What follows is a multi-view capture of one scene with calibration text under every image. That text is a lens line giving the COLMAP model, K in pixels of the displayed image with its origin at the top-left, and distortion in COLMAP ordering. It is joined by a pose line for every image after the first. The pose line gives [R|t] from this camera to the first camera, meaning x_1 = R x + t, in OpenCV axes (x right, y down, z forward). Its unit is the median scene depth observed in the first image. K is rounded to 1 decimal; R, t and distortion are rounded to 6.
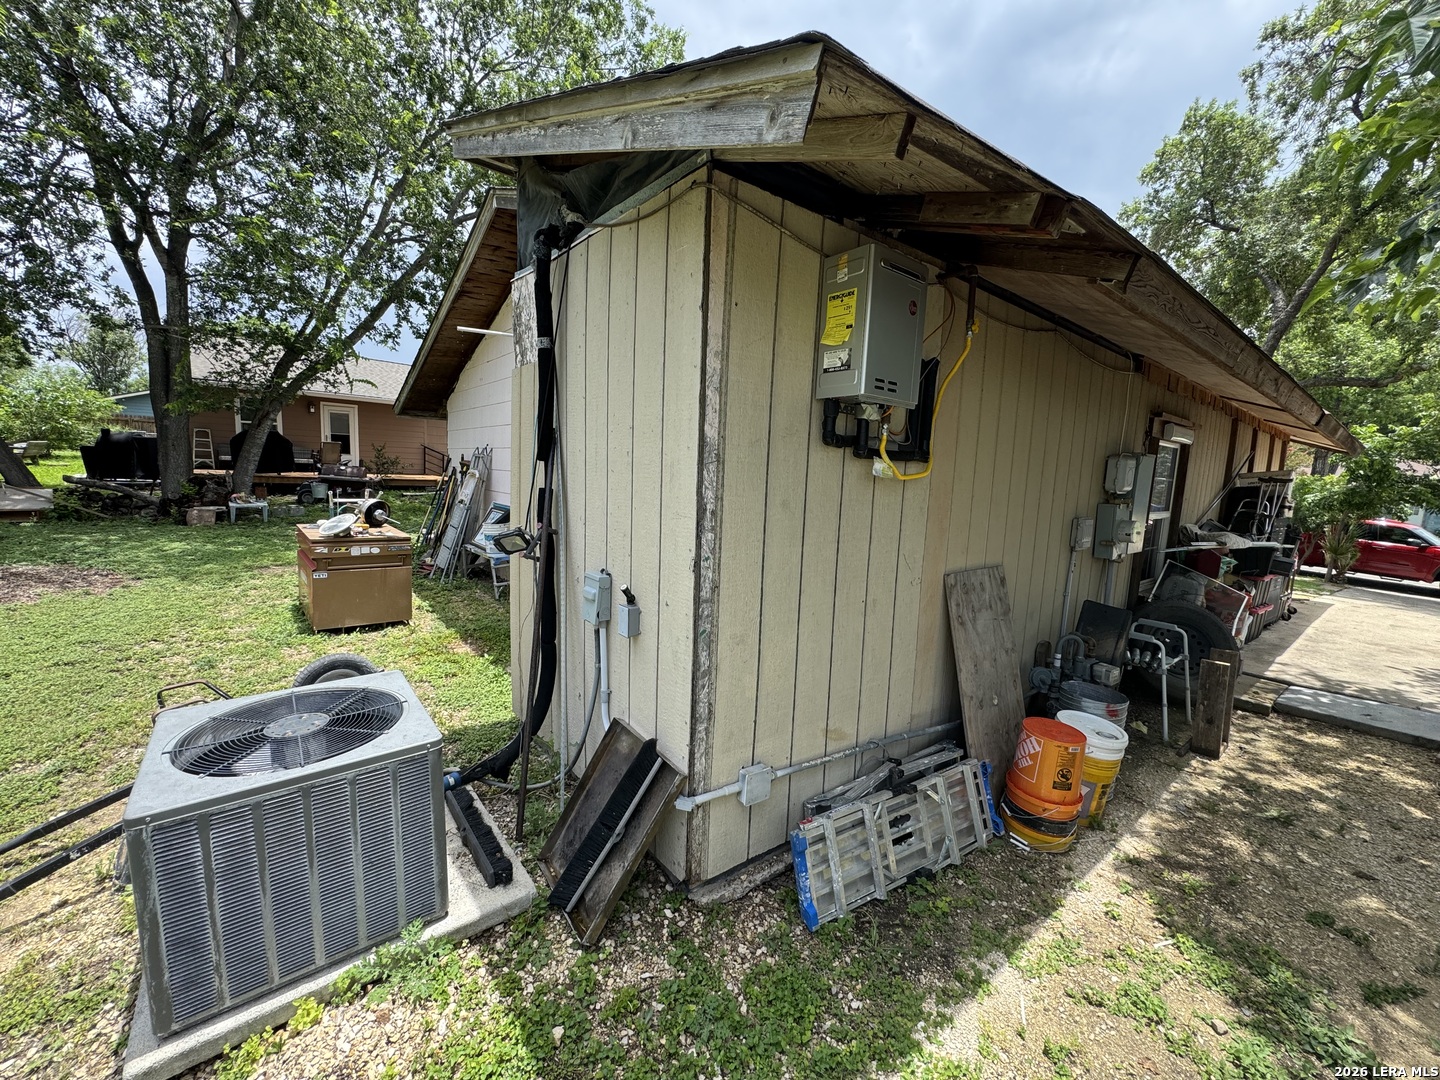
lens RADIAL K [[578.2, 0, 715.7], [0, 578.2, 541.5], [0, 0, 1]] dist [-0.014243, 0.003042]
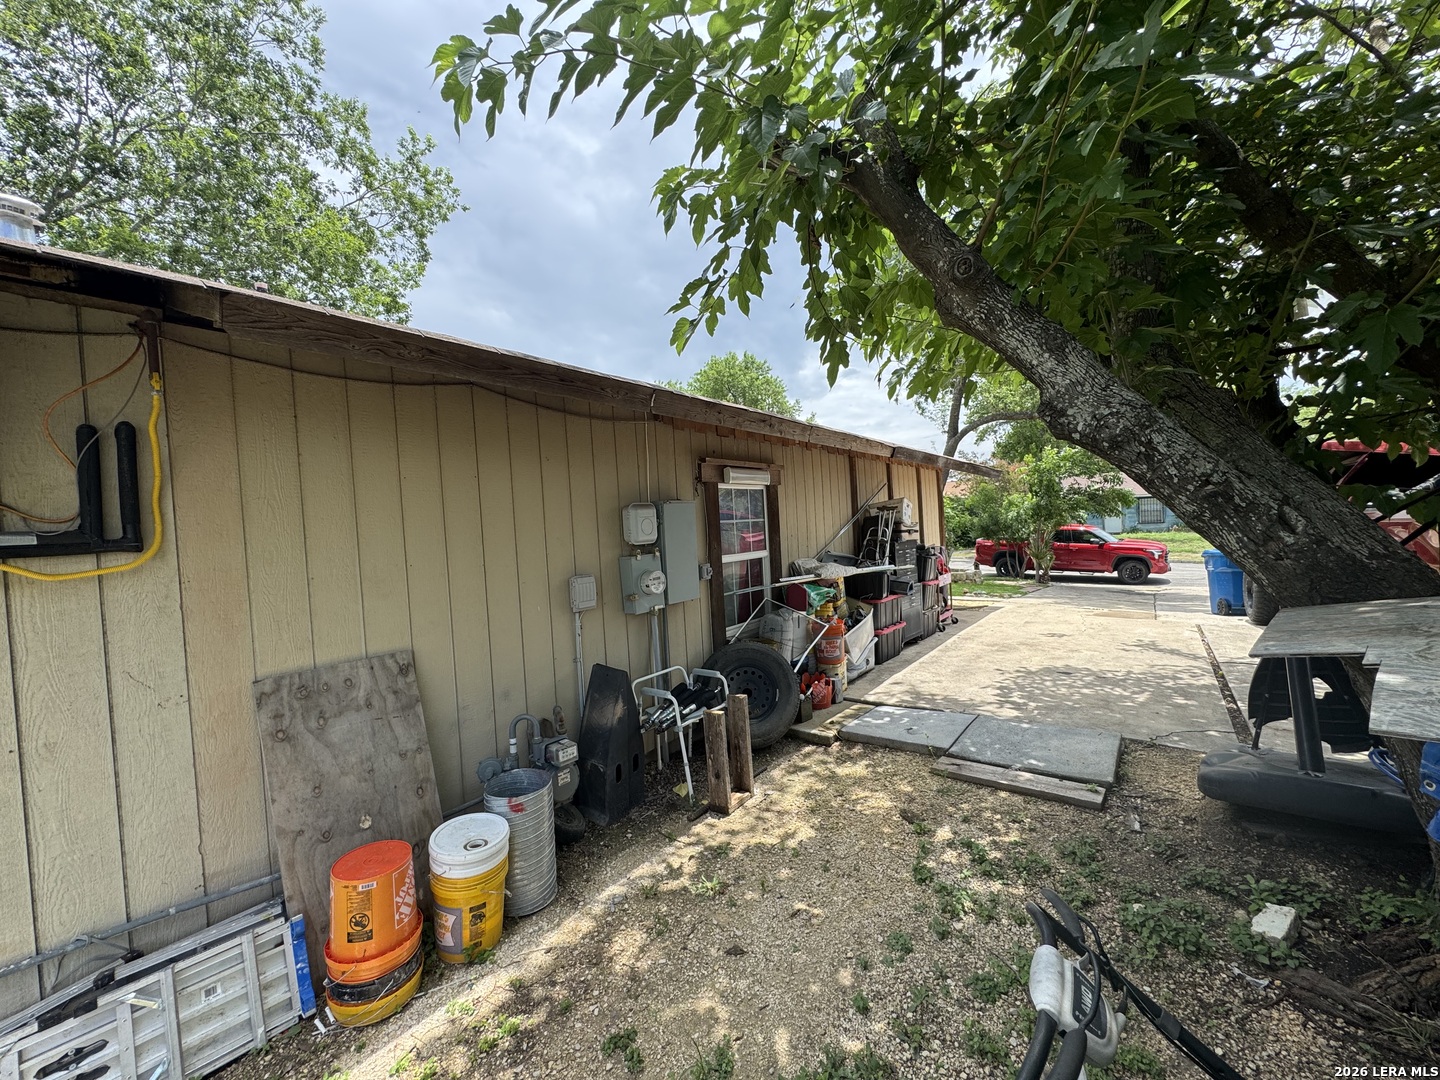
lens RADIAL K [[578.2, 0, 715.7], [0, 578.2, 541.5], [0, 0, 1]] dist [-0.014243, 0.003042]
pose [[0.963551, -0.106366, 0.245470, 0.454542], [0.131082, 0.987581, -0.086606, 0.008173], [-0.233210, 0.115626, 0.965528, 0.027958]]
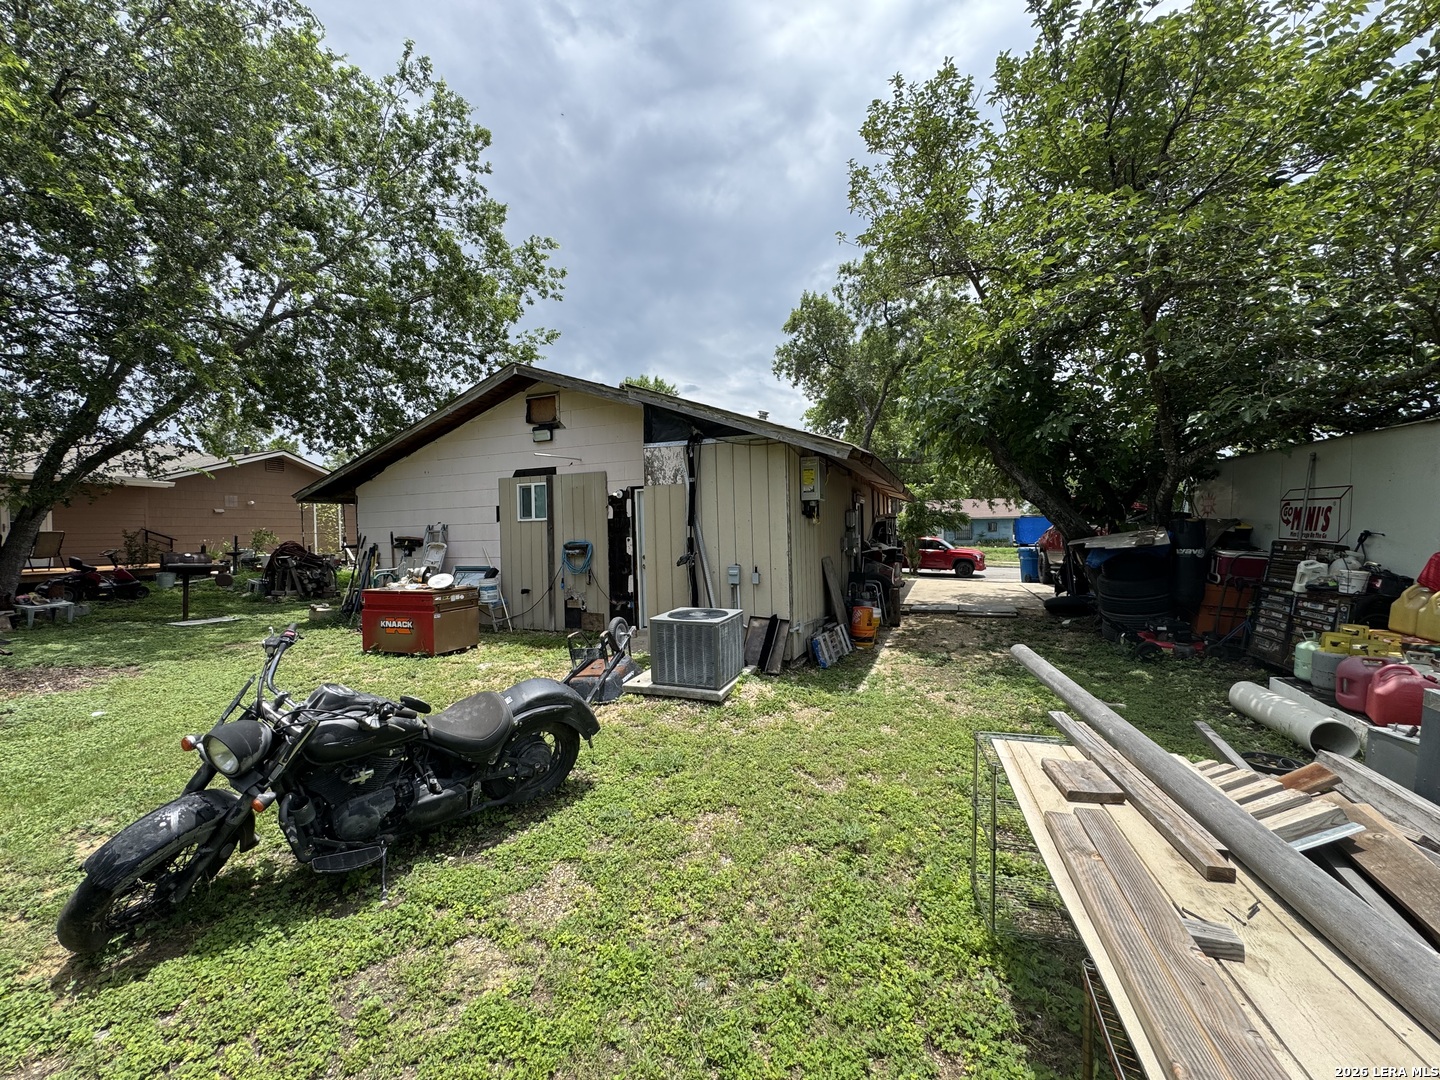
lens RADIAL K [[578.2, 0, 715.7], [0, 578.2, 541.5], [0, 0, 1]] dist [-0.014243, 0.003042]
pose [[0.866954, -0.072201, 0.493131, -0.747313], [0.121229, 0.990283, -0.068136, 0.054141], [-0.483420, 0.118853, 0.867283, -0.613302]]
